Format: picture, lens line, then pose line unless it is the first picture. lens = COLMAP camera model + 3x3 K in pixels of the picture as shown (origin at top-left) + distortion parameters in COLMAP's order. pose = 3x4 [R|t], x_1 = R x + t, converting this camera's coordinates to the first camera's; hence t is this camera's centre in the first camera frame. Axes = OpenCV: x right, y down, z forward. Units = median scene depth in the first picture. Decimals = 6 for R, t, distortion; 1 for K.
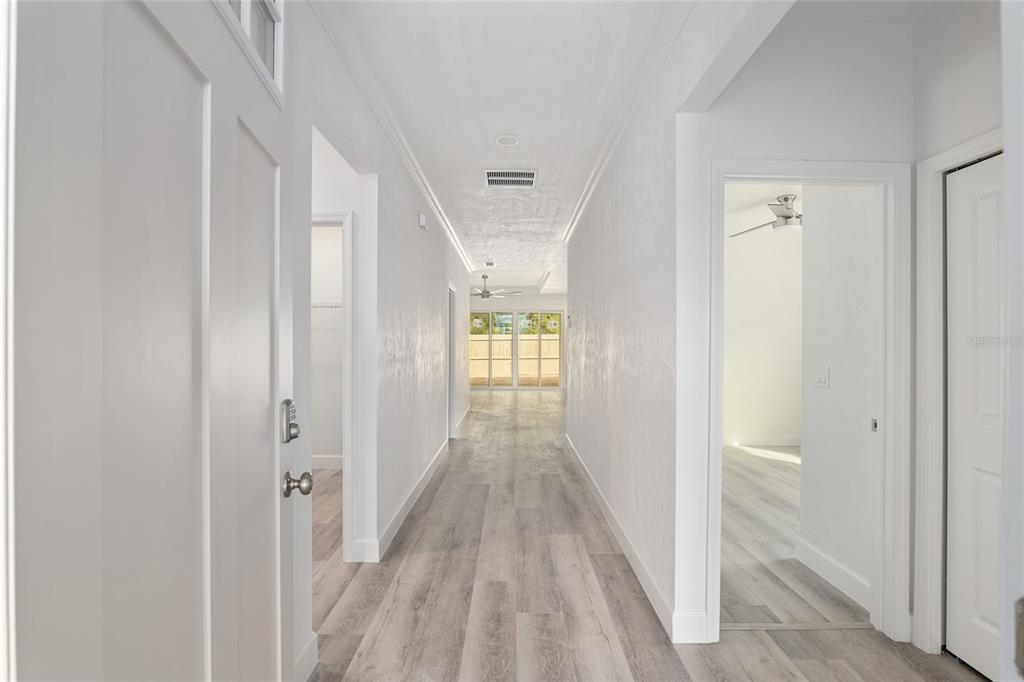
lens RADIAL K [[488.8, 0, 542.9], [0, 488.8, 345.9], [0, 0, 1]] dist [-0.022132, 0.005403]
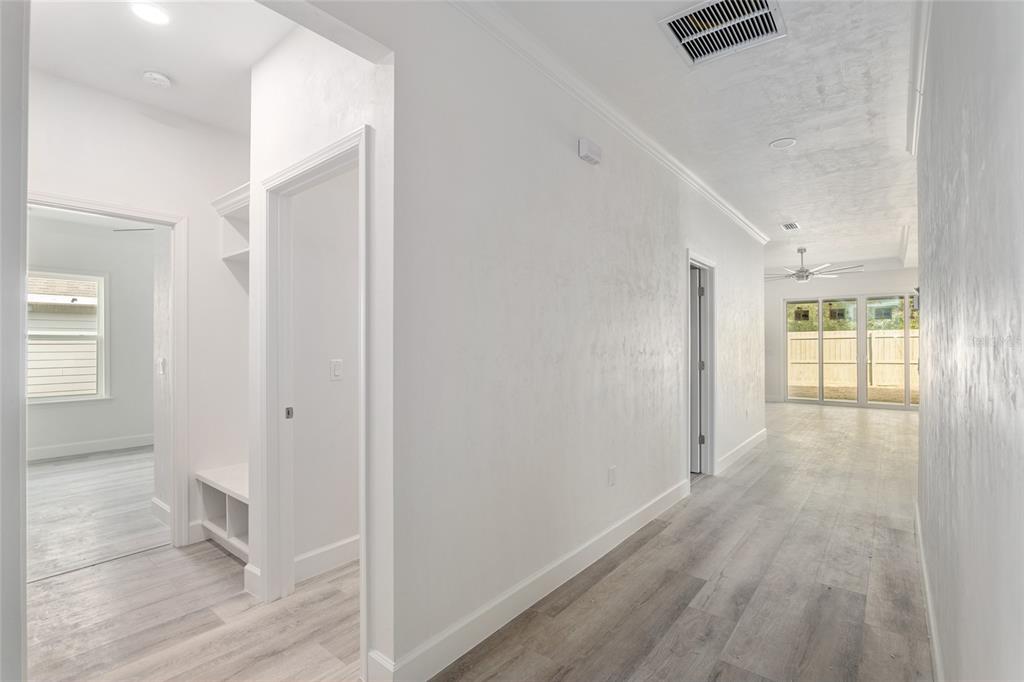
lens RADIAL K [[488.8, 0, 503.8], [0, 488.8, 341.0], [0, 0, 1]] dist [-0.022132, 0.005403]
pose [[0.738408, -0.009978, -0.674281, 0.119157], [0.001574, 0.999913, -0.013073, 0.009407], [0.674353, 0.008592, 0.738359, 0.488996]]
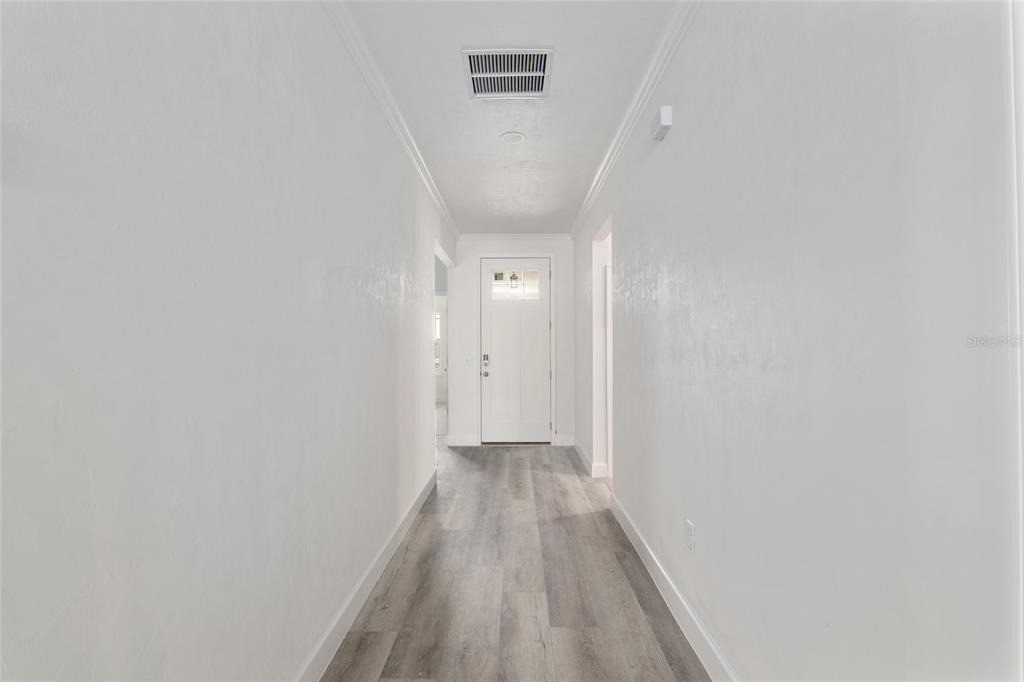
lens RADIAL K [[488.8, 0, 509.9], [0, 488.8, 344.7], [0, 0, 1]] dist [-0.022132, 0.005403]
pose [[-0.997197, 0.000879, 0.074811, -0.123270], [0.000436, 0.999982, -0.005940, 0.007041], [-0.074815, -0.005891, -0.997180, 1.743800]]
